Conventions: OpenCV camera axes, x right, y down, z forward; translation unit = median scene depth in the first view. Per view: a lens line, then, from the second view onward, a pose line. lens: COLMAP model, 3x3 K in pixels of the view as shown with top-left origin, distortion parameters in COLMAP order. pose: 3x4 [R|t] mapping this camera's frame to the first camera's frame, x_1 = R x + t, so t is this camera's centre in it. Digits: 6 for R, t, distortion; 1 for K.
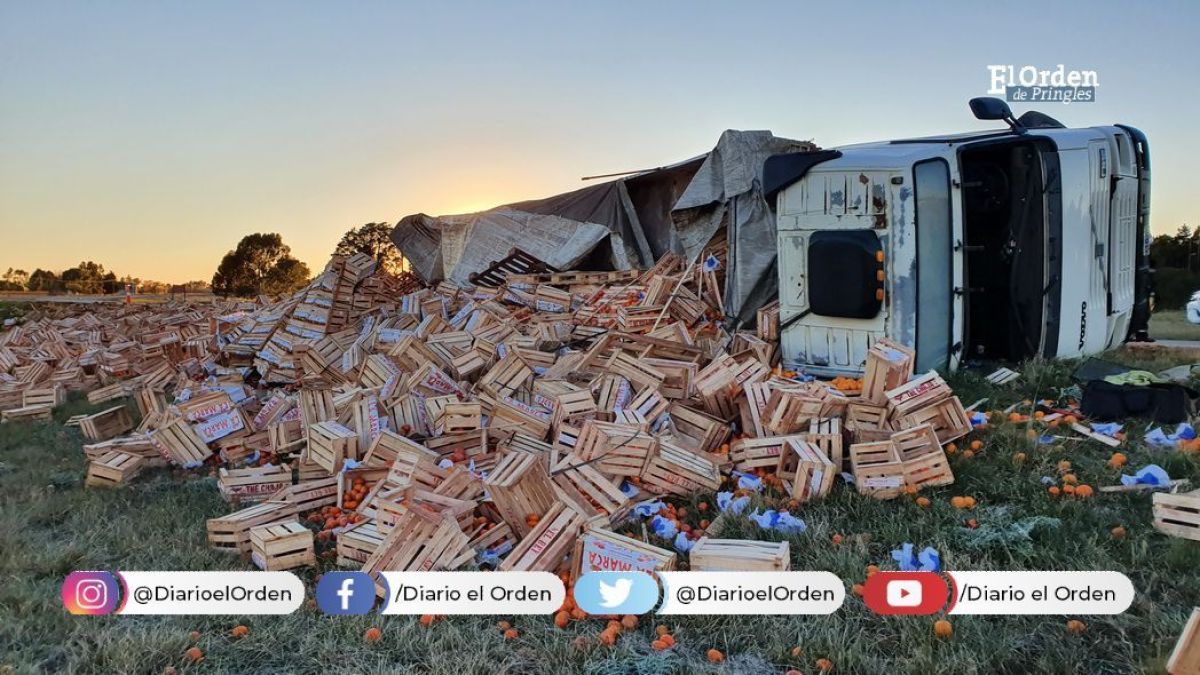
lens RADIAL K [[965.6, 0, 591.2], [0, 965.6, 351.7], [0, 0, 1]] dist [0.044266, -0.005116]
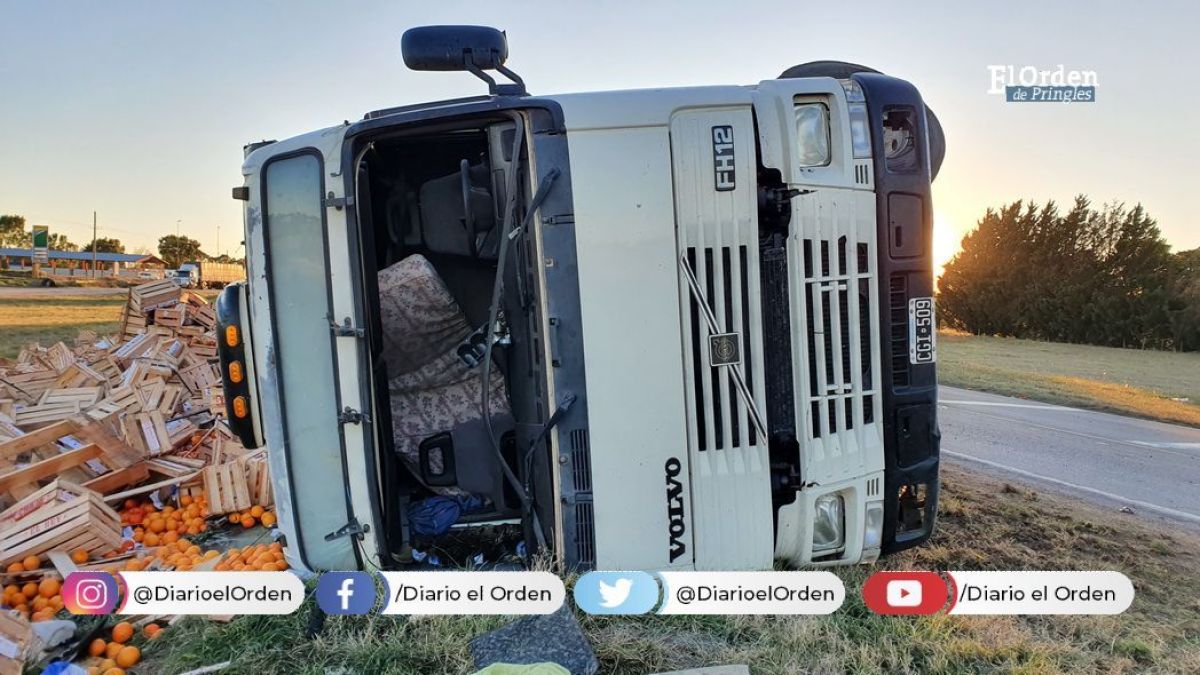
lens RADIAL K [[965.6, 0, 591.2], [0, 965.6, 351.7], [0, 0, 1]] dist [0.044266, -0.005116]
pose [[0.913829, 0.066401, -0.400633, 0.445313], [-0.069963, 0.997533, 0.005748, -0.069702], [0.400026, 0.022777, 0.916221, 0.388151]]
